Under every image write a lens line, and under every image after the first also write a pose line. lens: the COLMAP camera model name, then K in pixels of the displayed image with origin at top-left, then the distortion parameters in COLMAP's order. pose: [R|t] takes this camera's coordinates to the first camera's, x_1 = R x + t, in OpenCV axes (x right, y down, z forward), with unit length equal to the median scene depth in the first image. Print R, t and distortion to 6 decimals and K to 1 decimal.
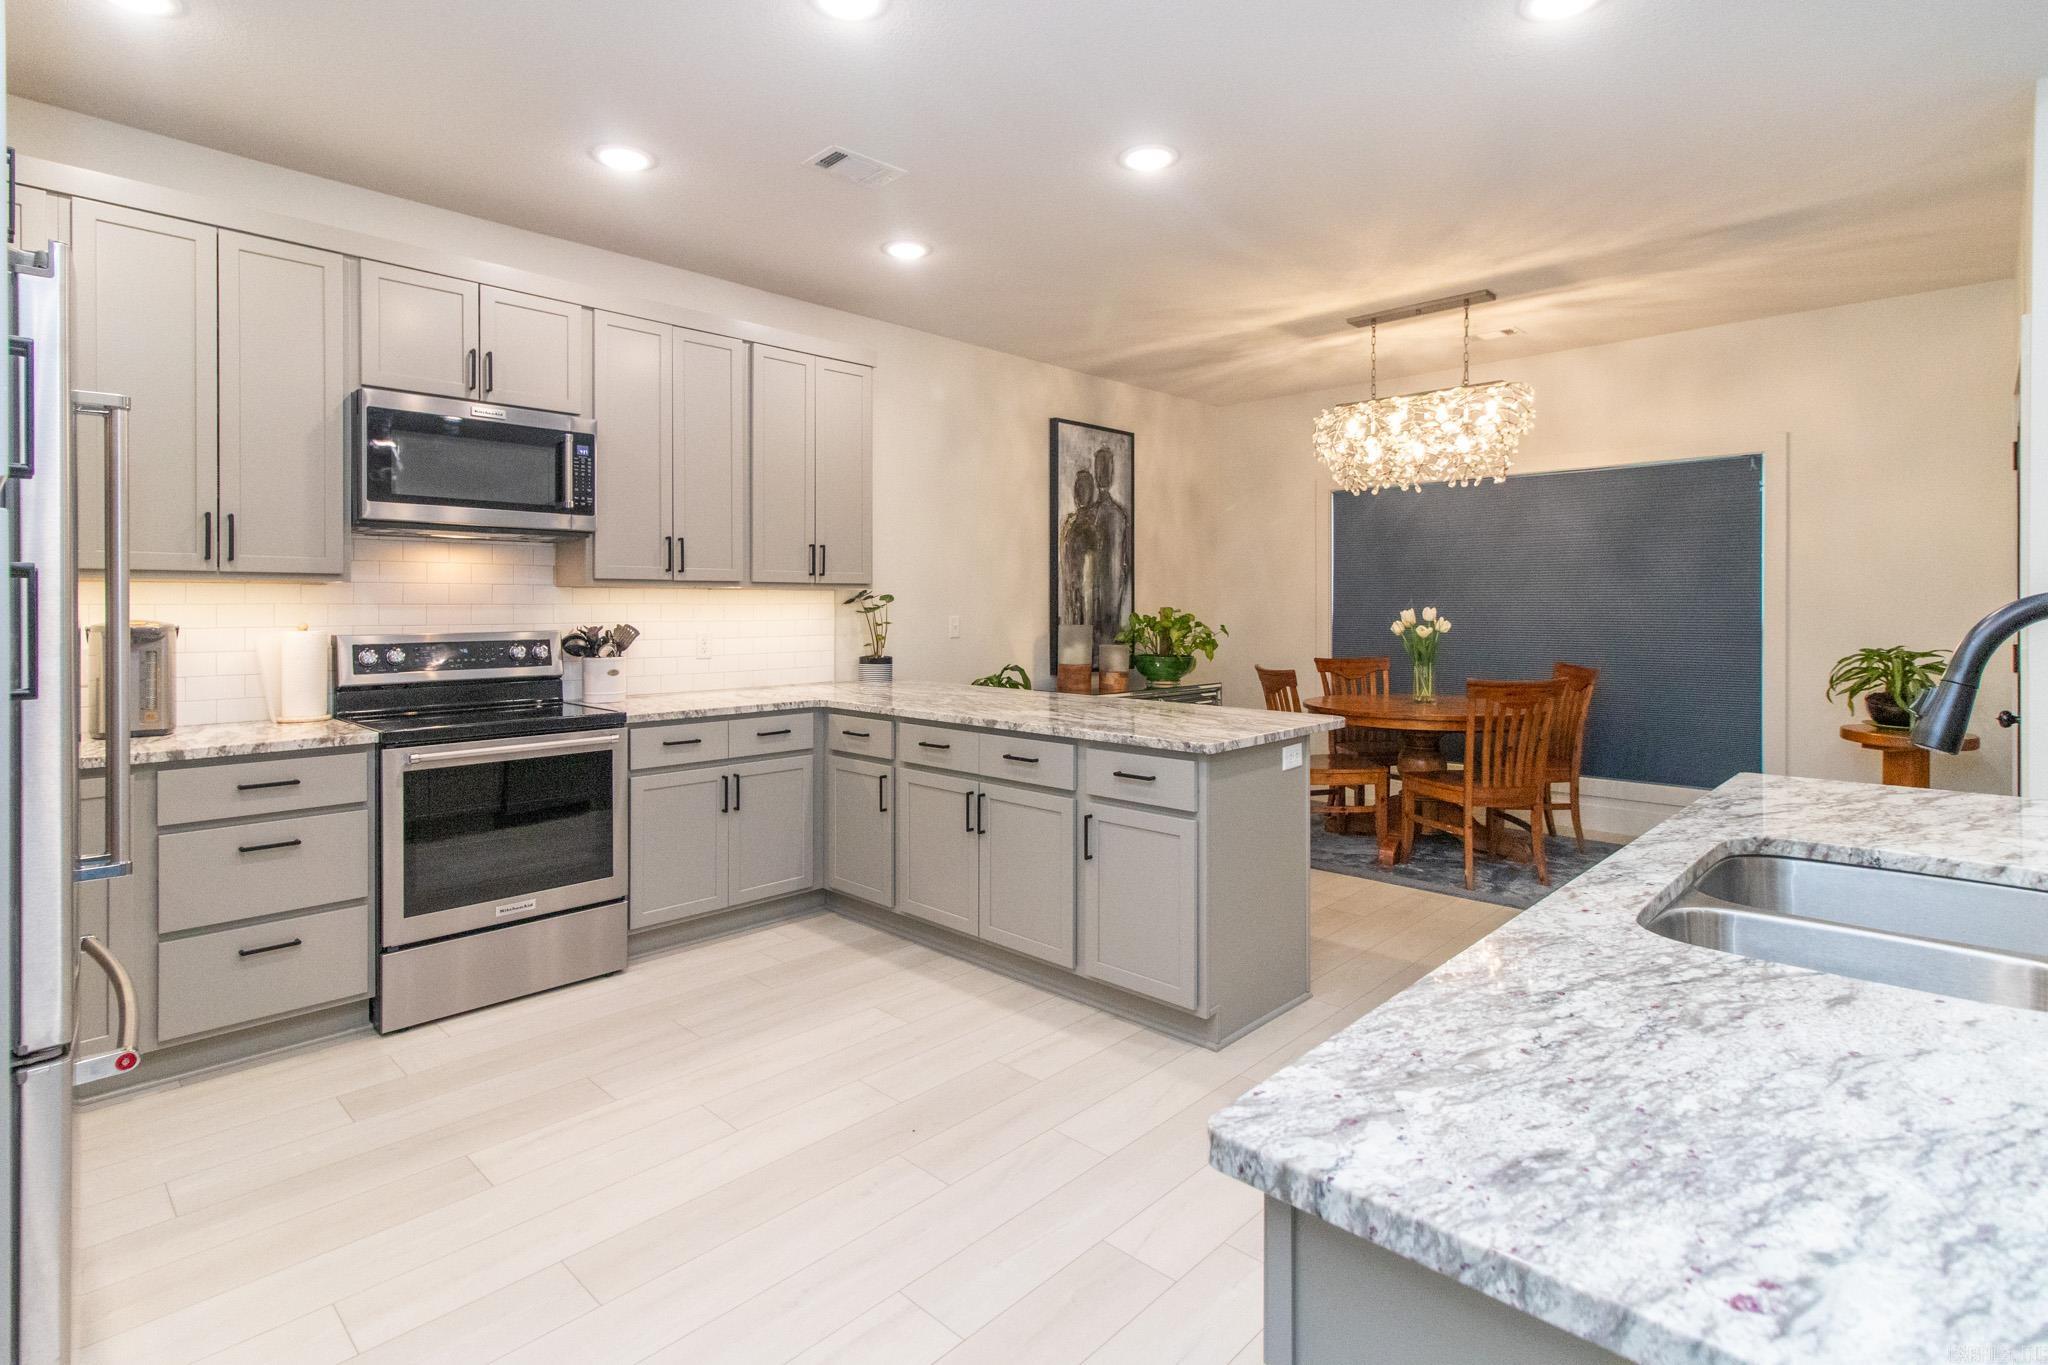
lens RADIAL K [[997.2, 0, 1000.2], [0, 997.2, 614.0], [0, 0, 1]] dist [-0.000211, 0.000894]
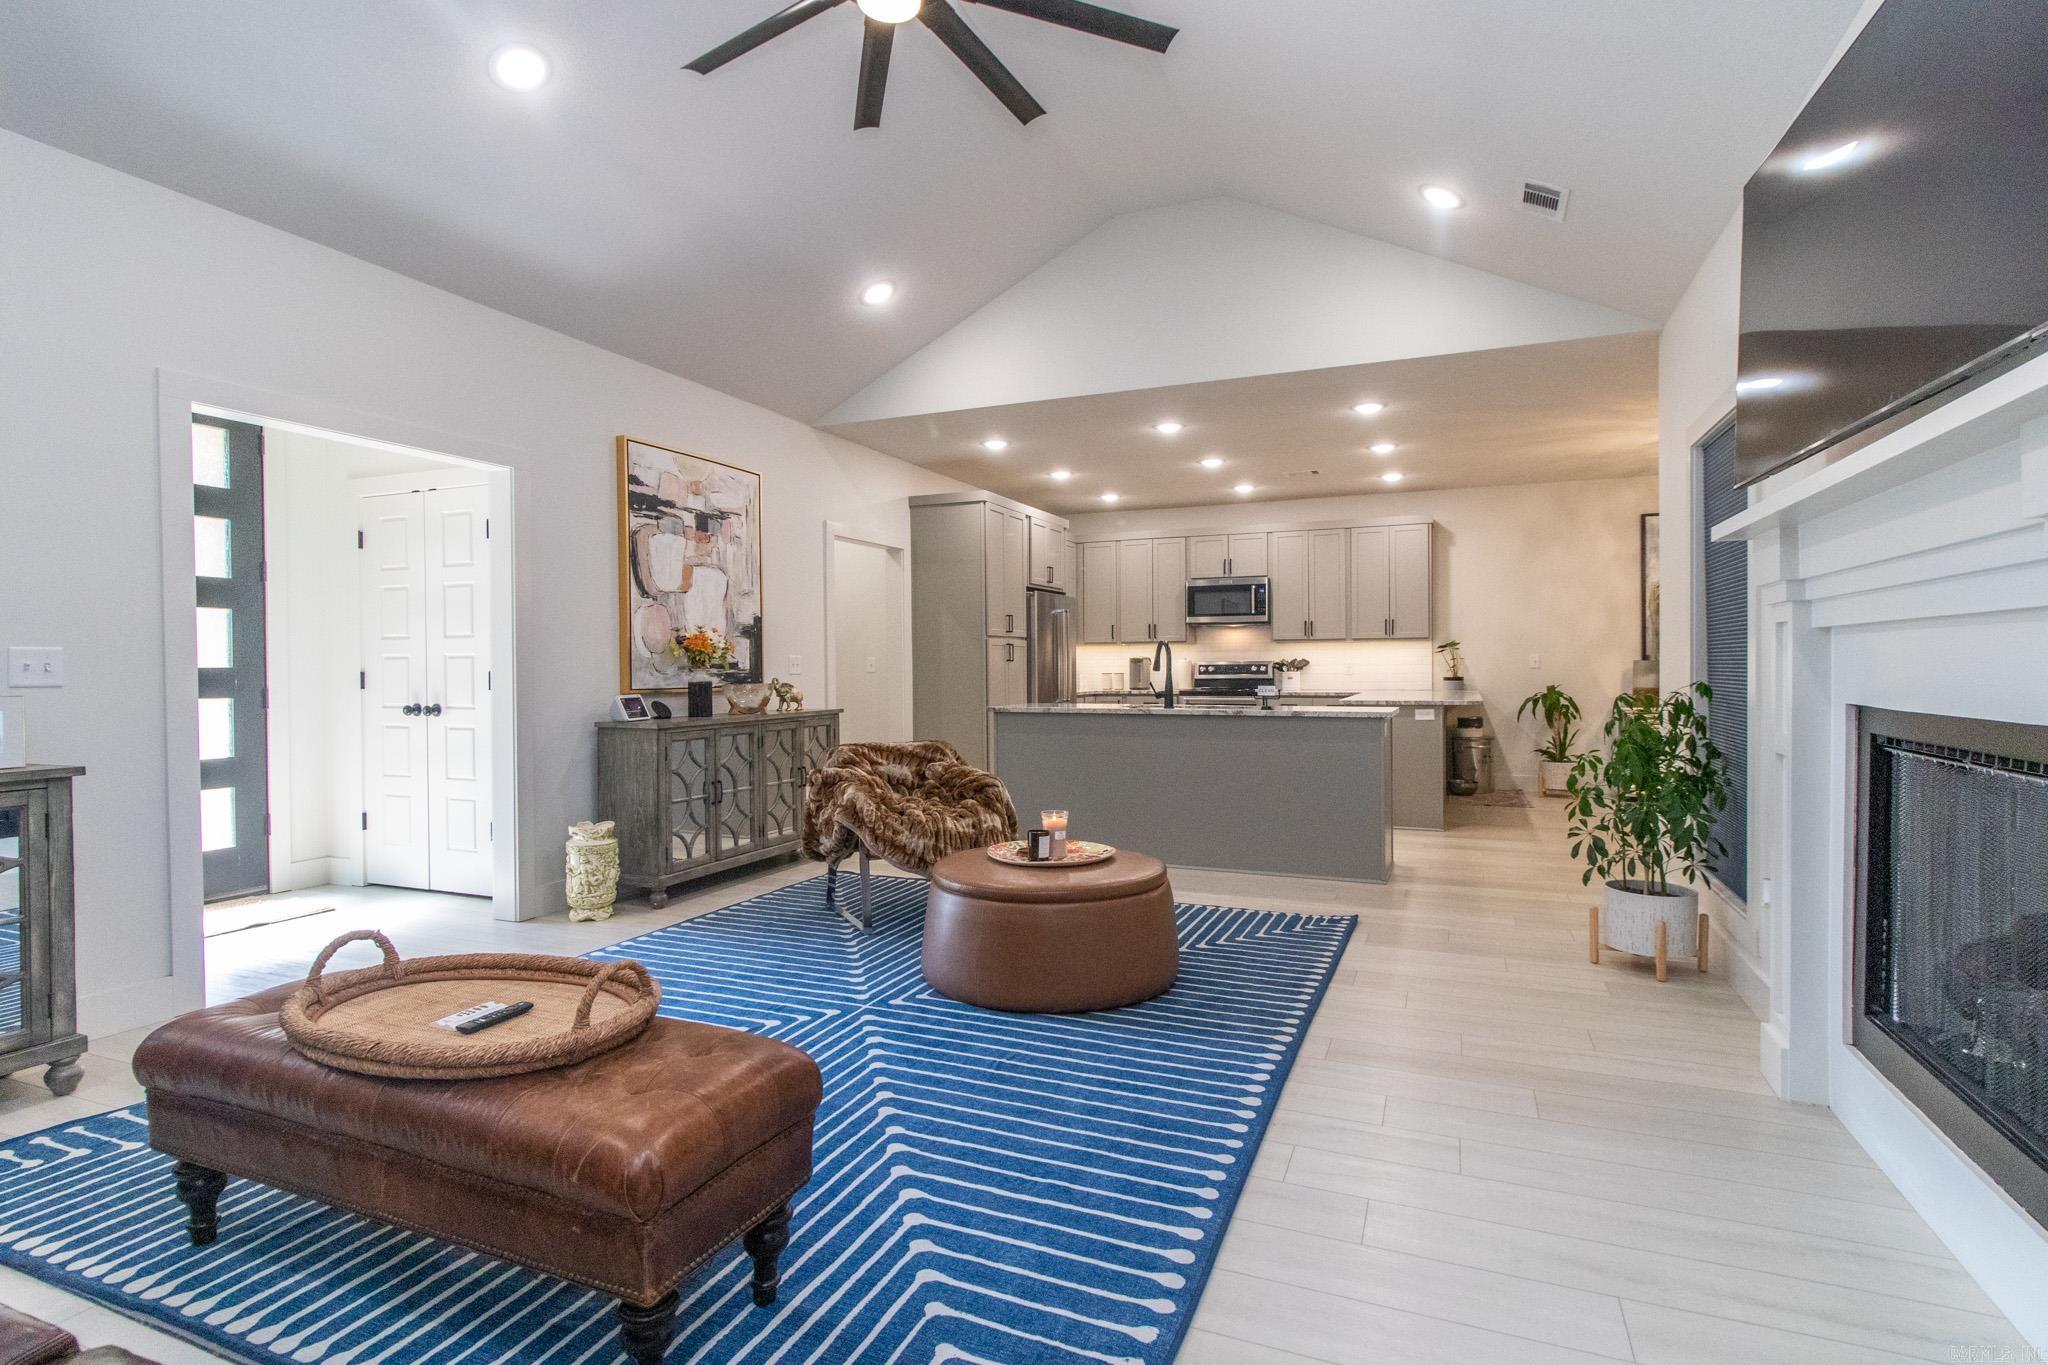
lens RADIAL K [[997.2, 0, 1023.7], [0, 997.2, 678.1], [0, 0, 1]] dist [-0.000211, 0.000894]
pose [[0.367542, 0.011990, -0.929930, 1.249789], [0.000960, 0.999911, 0.013272, 0.020123], [0.930006, -0.005771, 0.367498, -0.371621]]
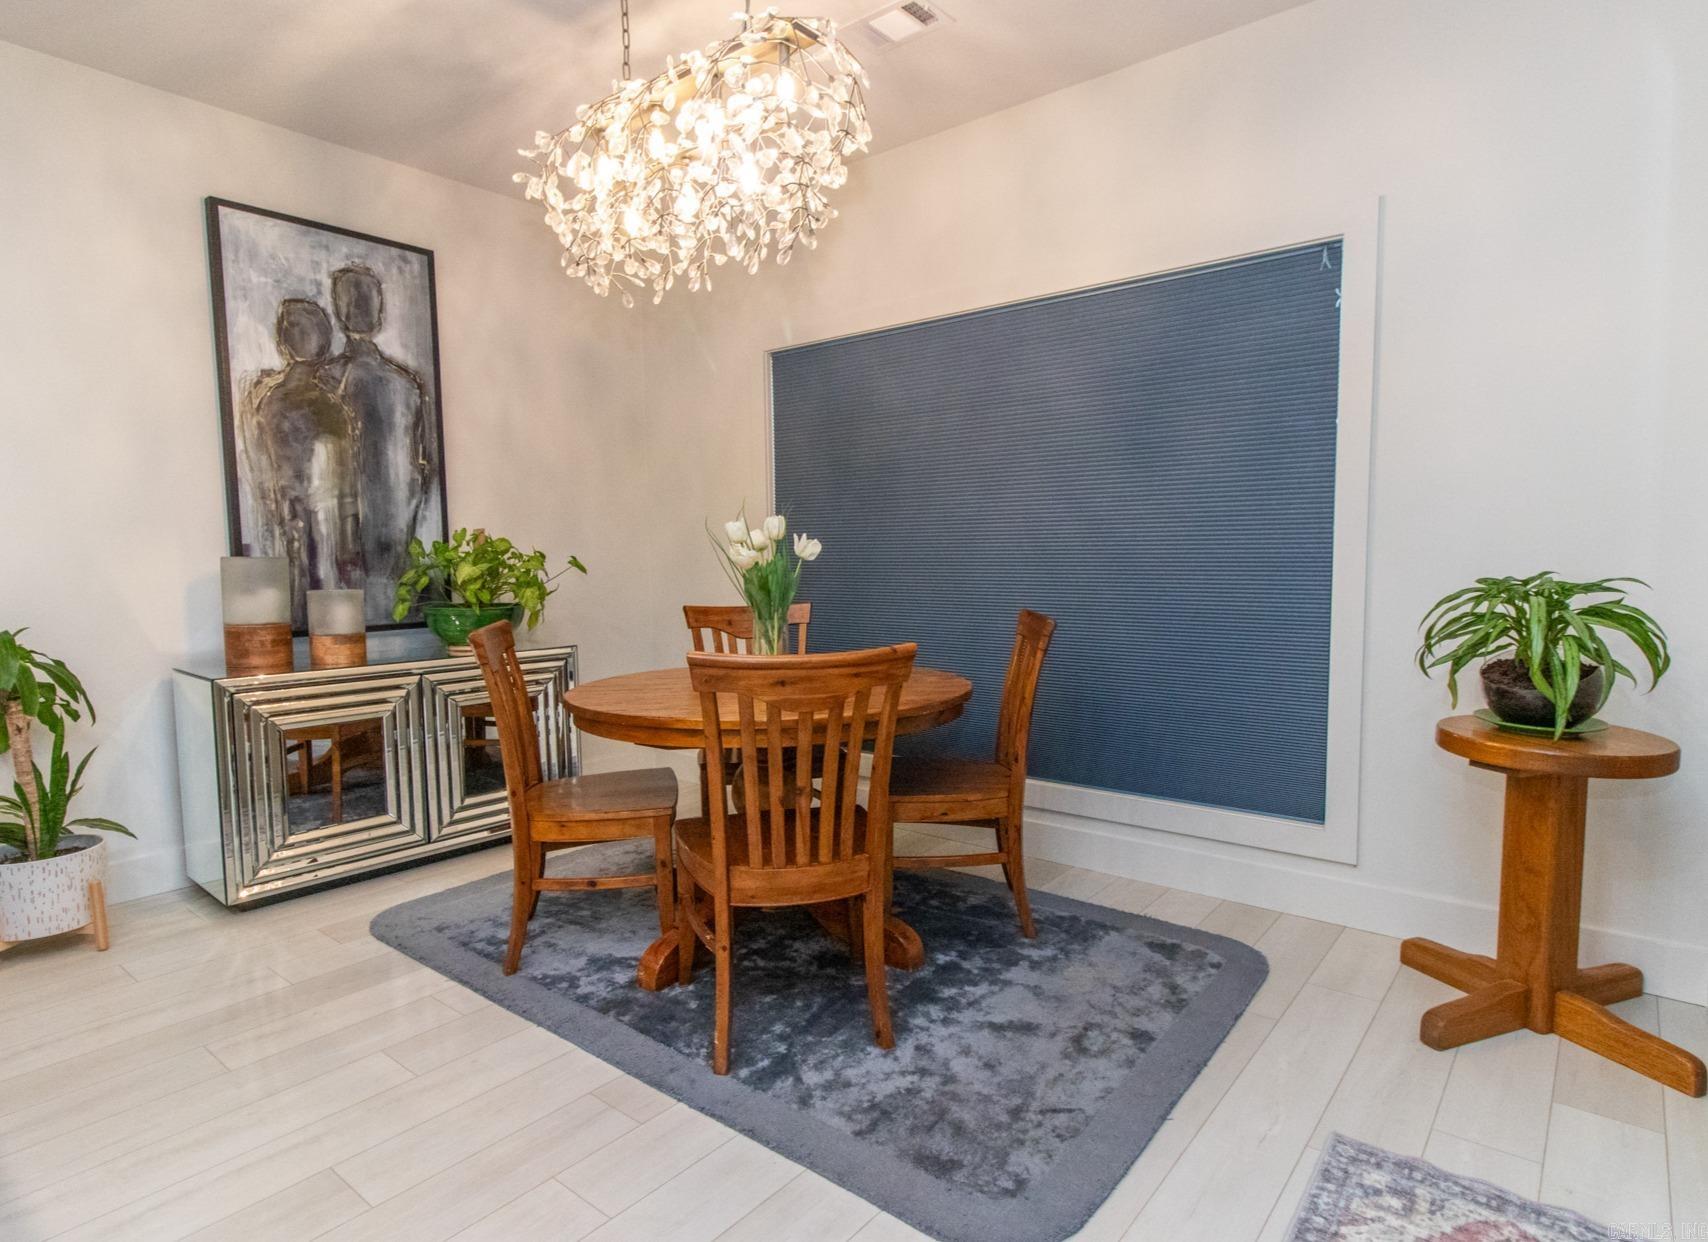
lens RADIAL K [[943.0, 0, 851.8], [0, 943.0, 637.0], [0, 0, 1]] dist [-0.000369, 0.000224]
pose [[0.995647, -0.017692, 0.091508, 0.451963], [0.010357, 0.996740, 0.080018, 0.020963], [-0.092626, -0.078722, 0.992584, 0.494428]]
